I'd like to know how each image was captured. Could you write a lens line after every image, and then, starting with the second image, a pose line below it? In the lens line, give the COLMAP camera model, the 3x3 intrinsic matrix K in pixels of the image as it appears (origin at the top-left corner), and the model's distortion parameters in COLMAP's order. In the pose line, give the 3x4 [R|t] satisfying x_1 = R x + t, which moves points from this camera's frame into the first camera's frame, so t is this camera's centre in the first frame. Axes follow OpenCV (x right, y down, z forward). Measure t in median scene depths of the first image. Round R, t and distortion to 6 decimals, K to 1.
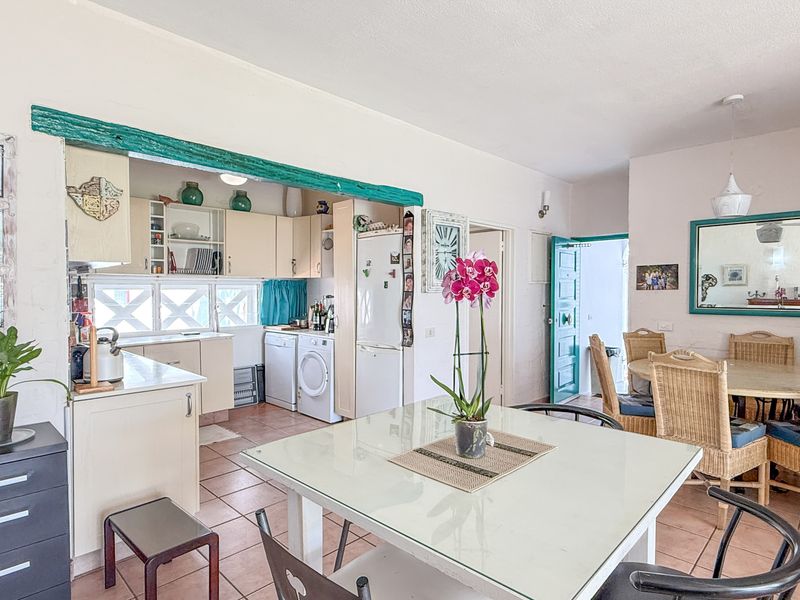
lens RADIAL K [[459.3, 0, 397.9], [0, 459.3, 300.1], [0, 0, 1]] dist [-0.000118, 0.001976]
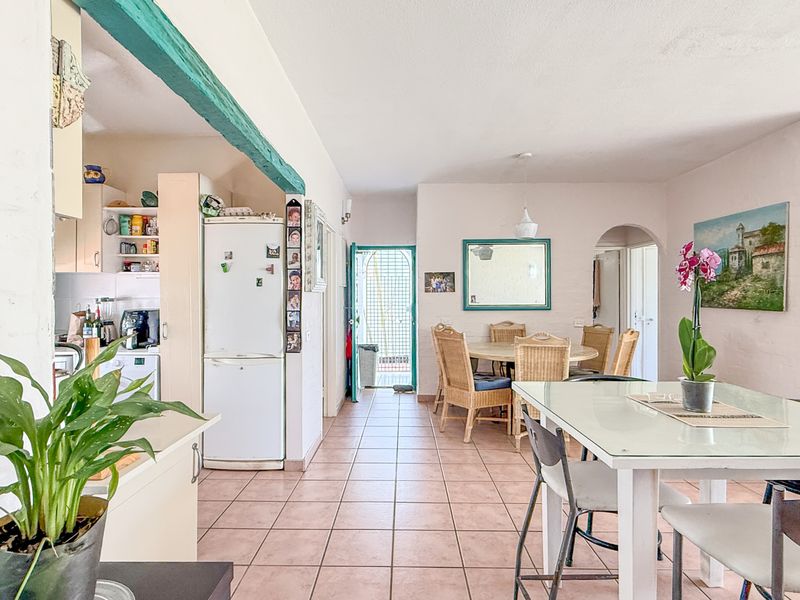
lens RADIAL K [[459.3, 0, 399.6], [0, 459.3, 297.6], [0, 0, 1]] dist [-0.000118, 0.001976]
pose [[0.717306, 0.000172, 0.696758, -0.408576], [0.019768, 0.999592, -0.020598, 0.016522], [-0.696478, 0.028549, 0.717010, 0.207501]]
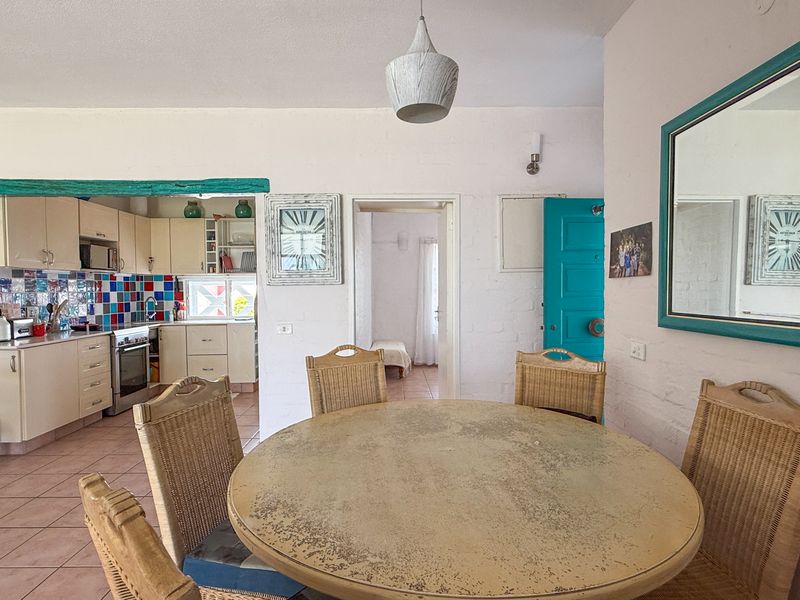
lens RADIAL K [[424.9, 0, 399.9], [0, 424.9, 301.0], [0, 0, 1]] dist [-0.002692, 0.001968]
pose [[0.711149, 0.018010, -0.702811, 0.779336], [-0.010028, 0.999830, 0.015474, -0.000257], [0.702970, -0.003956, 0.711208, 0.529080]]
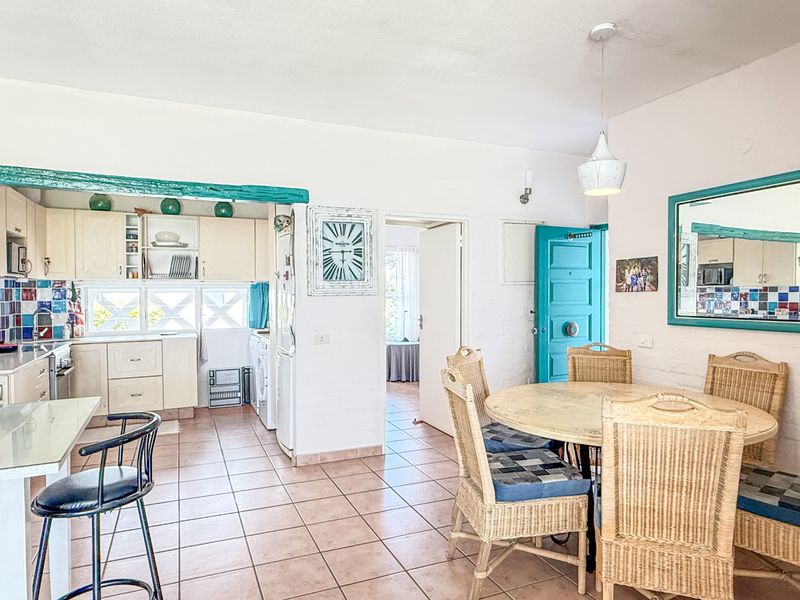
lens RADIAL K [[510.1, 0, 400.6], [0, 510.1, 300.7], [0, 0, 1]] dist [-0.000540, 0.000580]
pose [[0.928963, 0.003067, -0.370161, 0.561799], [-0.005622, 0.999967, -0.005825, -0.001051], [0.370131, 0.007492, 0.928949, 0.101503]]
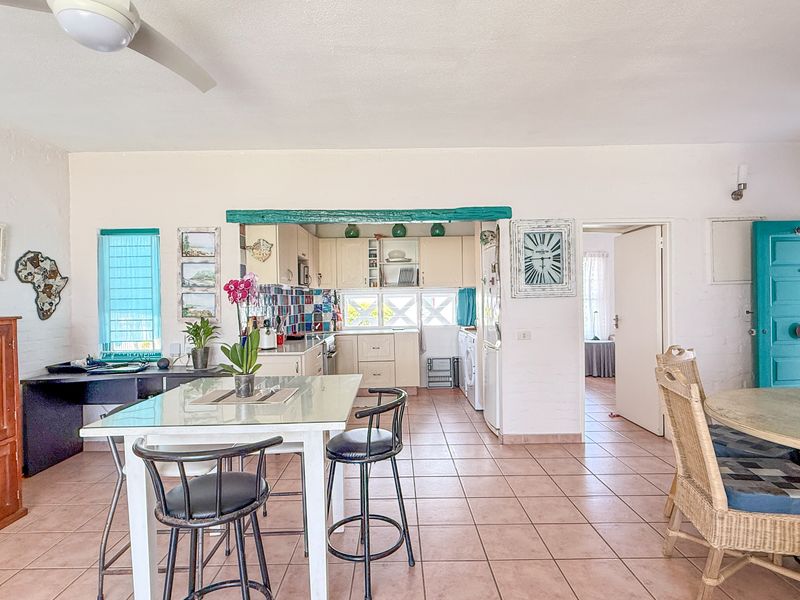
lens RADIAL K [[424.9, 0, 397.9], [0, 424.9, 300.0], [0, 0, 1]] dist [-0.002692, 0.001968]
pose [[0.704579, -0.008896, -0.709570, 0.528403], [-0.000415, 0.999916, -0.012948, 0.001911], [0.709626, 0.009417, 0.704516, 0.098004]]
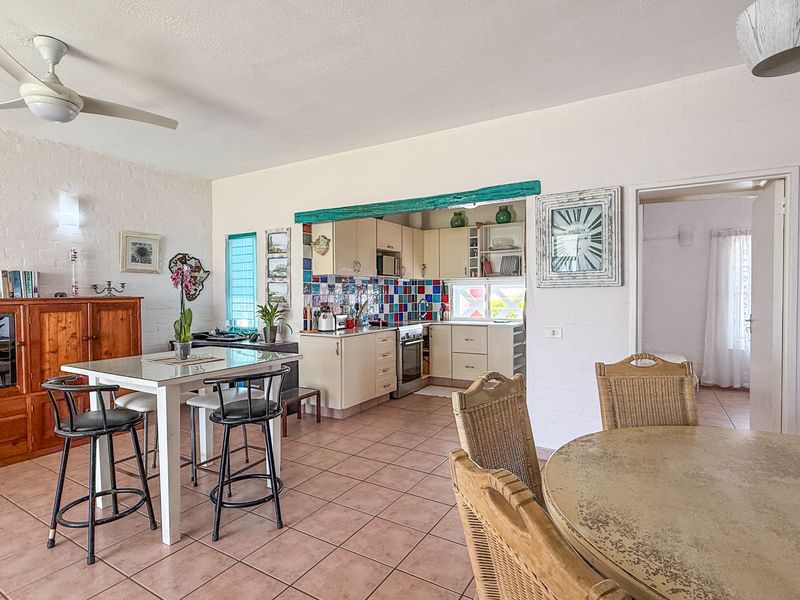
lens RADIAL K [[424.9, 0, 399.5], [0, 424.9, 300.2], [0, 0, 1]] dist [-0.002692, 0.001968]
pose [[0.233558, 0.015189, -0.972224, 0.751268], [-0.018173, 0.999772, 0.011253, 0.004004], [0.972173, 0.015040, 0.233780, 0.488707]]
